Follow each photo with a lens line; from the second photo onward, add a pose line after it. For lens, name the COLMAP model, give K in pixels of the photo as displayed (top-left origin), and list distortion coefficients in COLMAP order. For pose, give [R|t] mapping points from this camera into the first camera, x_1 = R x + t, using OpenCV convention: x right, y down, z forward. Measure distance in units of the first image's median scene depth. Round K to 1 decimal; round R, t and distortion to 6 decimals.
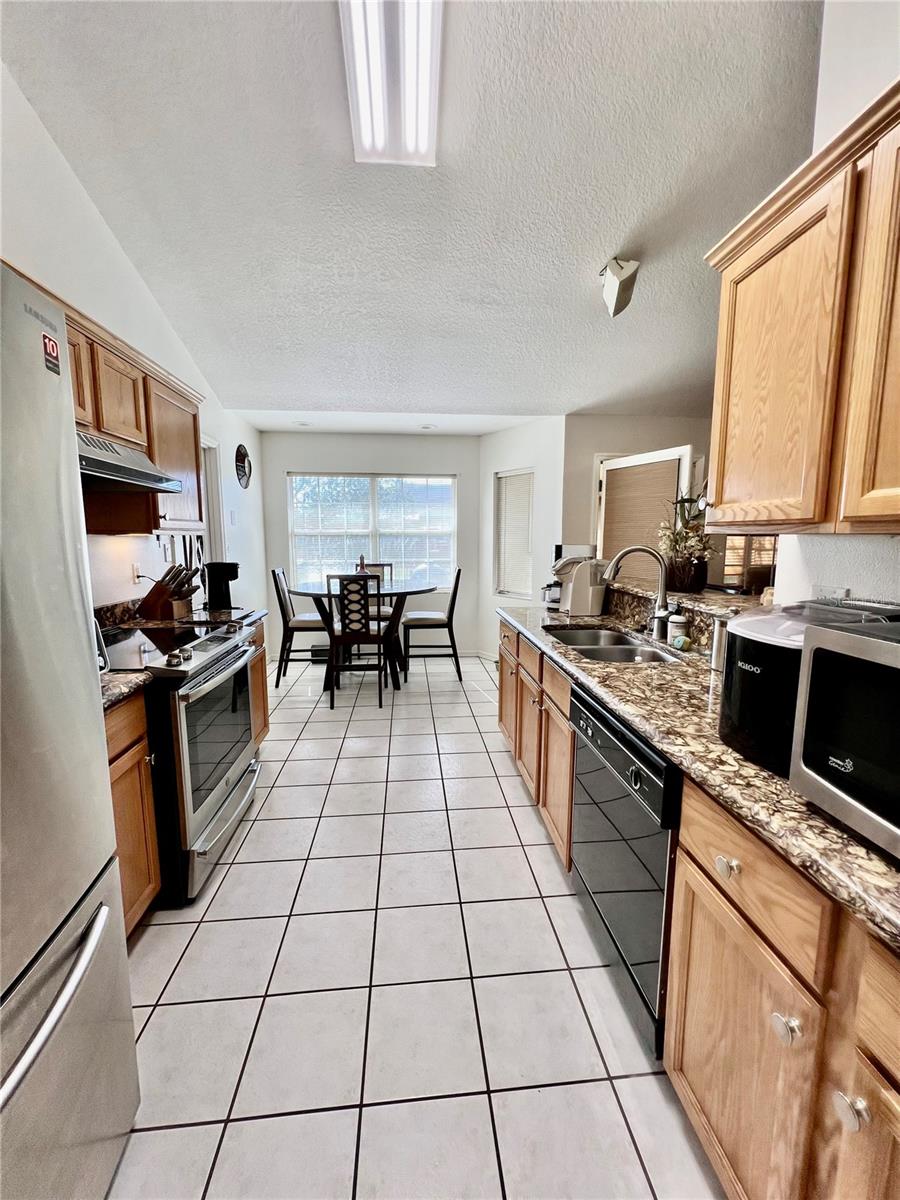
lens RADIAL K [[477.4, 0, 447.2], [0, 477.4, 597.9], [0, 0, 1]] dist [-0.001075, 0.000702]
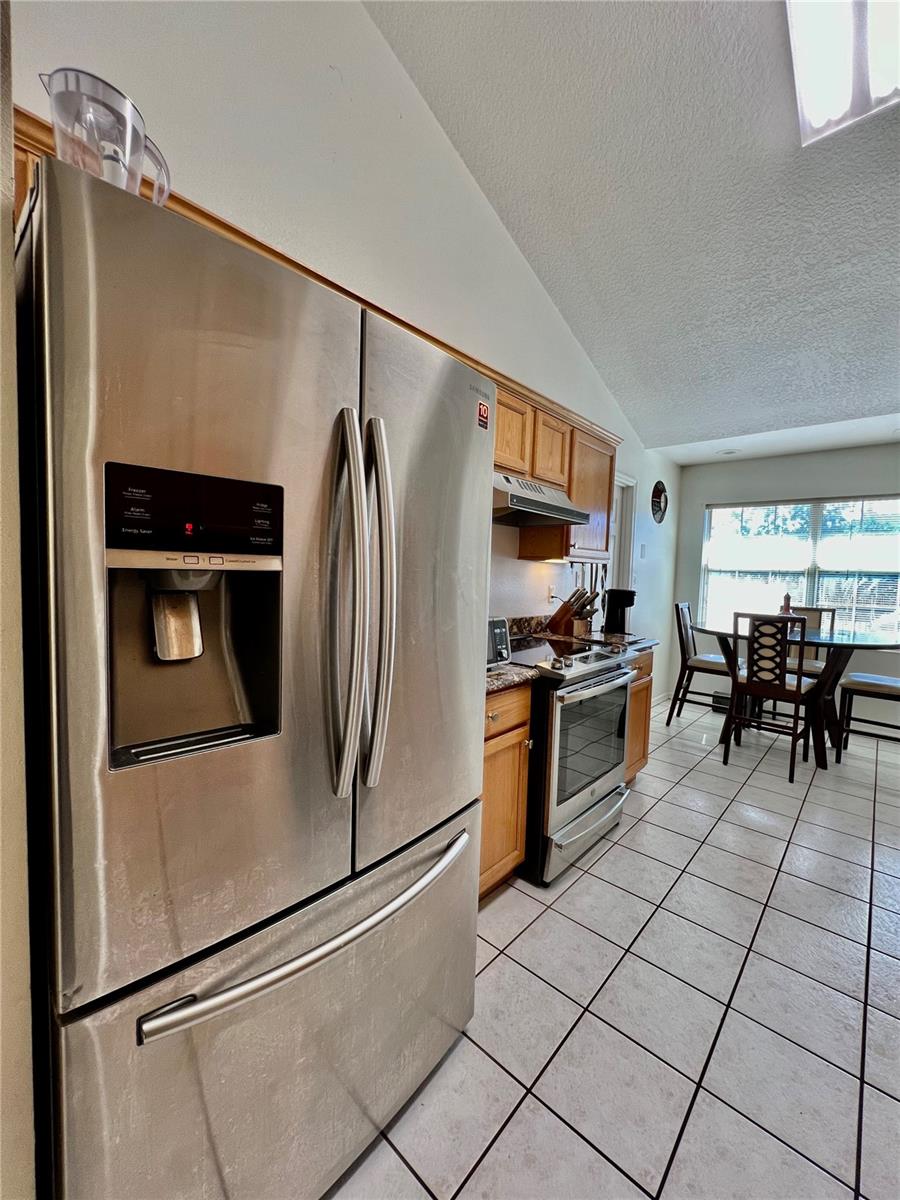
lens RADIAL K [[477.4, 0, 458.2], [0, 477.4, 598.3], [0, 0, 1]] dist [-0.001075, 0.000702]
pose [[0.687015, 0.065742, -0.723663, 0.045759], [-0.124597, 0.991807, -0.028186, 0.018987], [0.715881, 0.109531, 0.689578, 0.010986]]
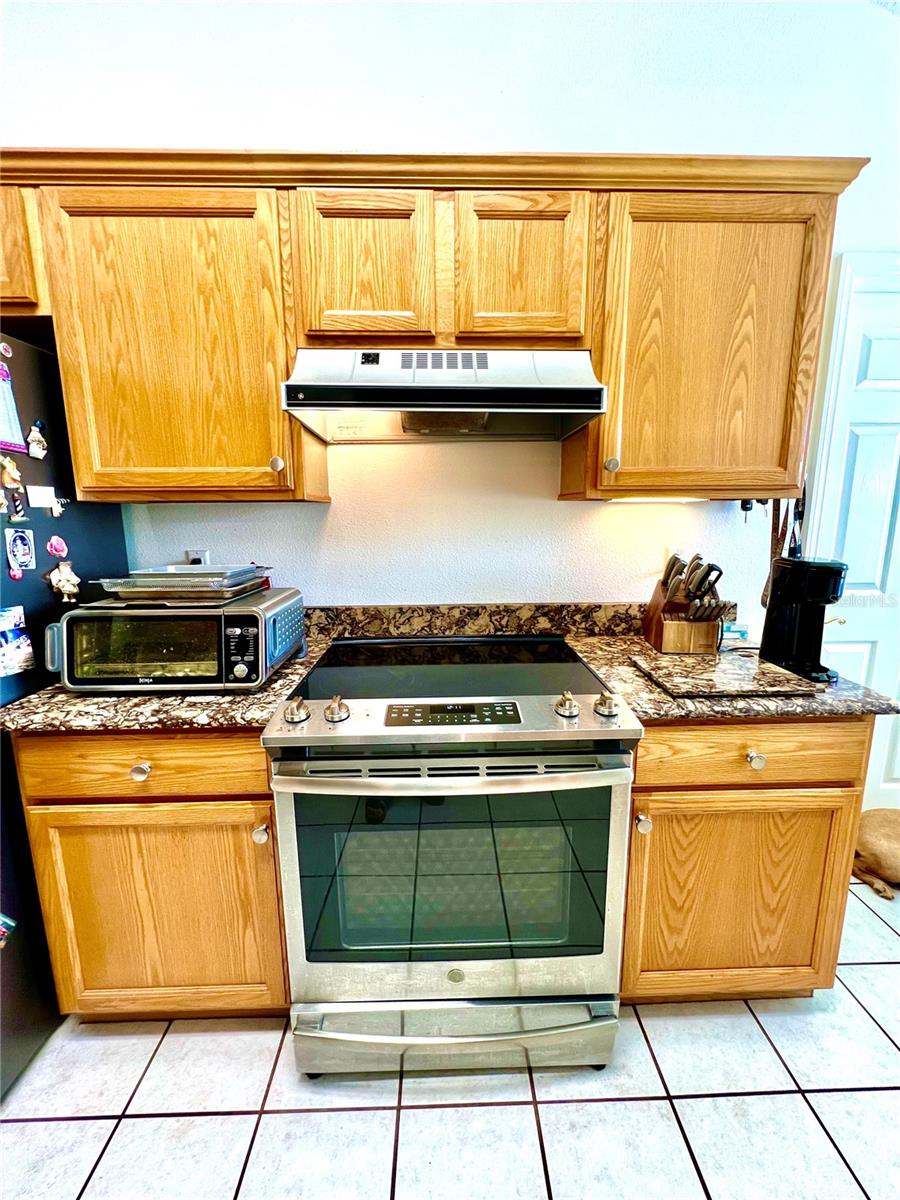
lens RADIAL K [[477.4, 0, 453.8], [0, 477.4, 595.4], [0, 0, 1]] dist [-0.001075, 0.000702]
pose [[-0.054342, 0.174325, -0.983188, -0.015476], [-0.125340, 0.975664, 0.179918, -0.076118], [0.990625, 0.133010, -0.031169, 0.645862]]
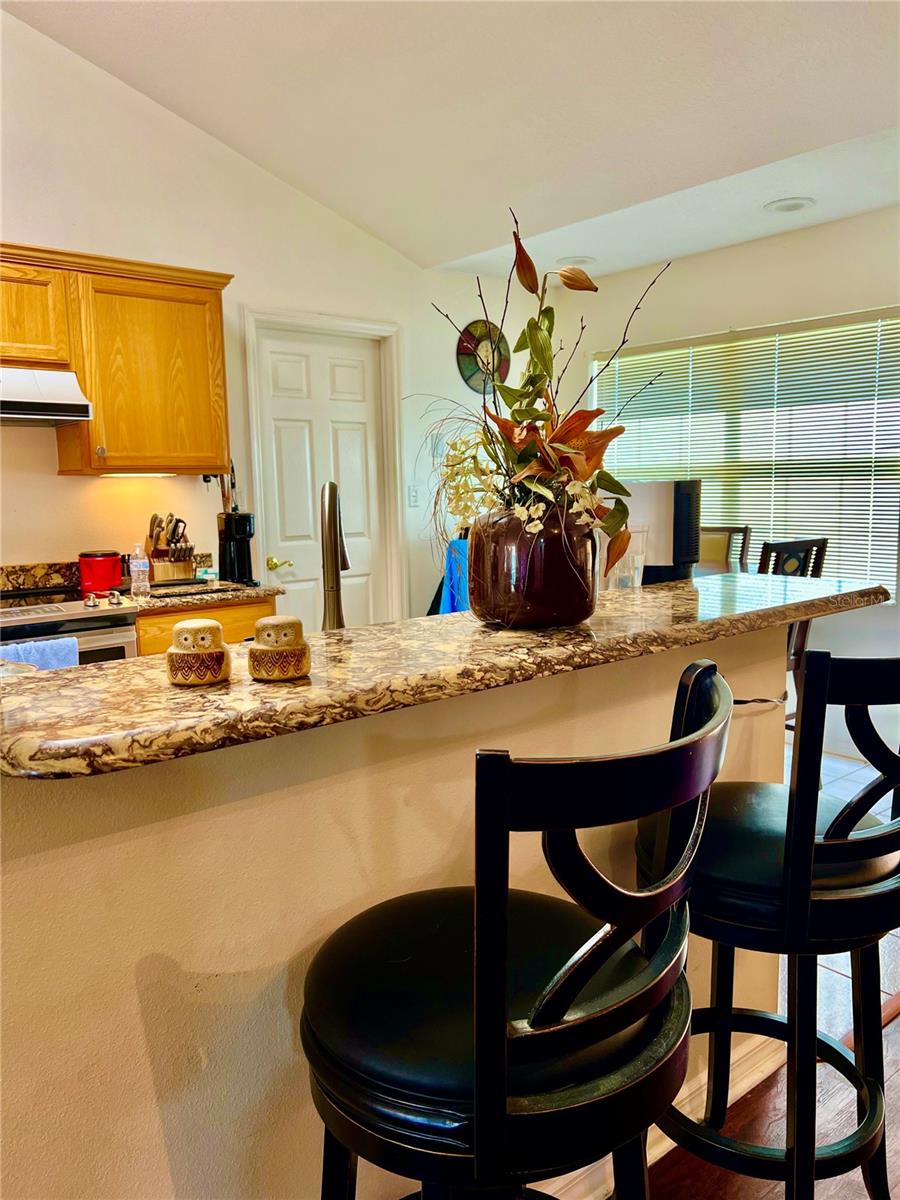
lens RADIAL K [[927.4, 0, 448.2], [0, 927.4, 607.0], [0, 0, 1]] dist [0.036794, -0.046384]
pose [[0.574456, 0.095365, -0.812961, 0.758649], [-0.086668, 0.994693, 0.055442, -0.038181], [0.813935, 0.038609, 0.579672, 0.441708]]
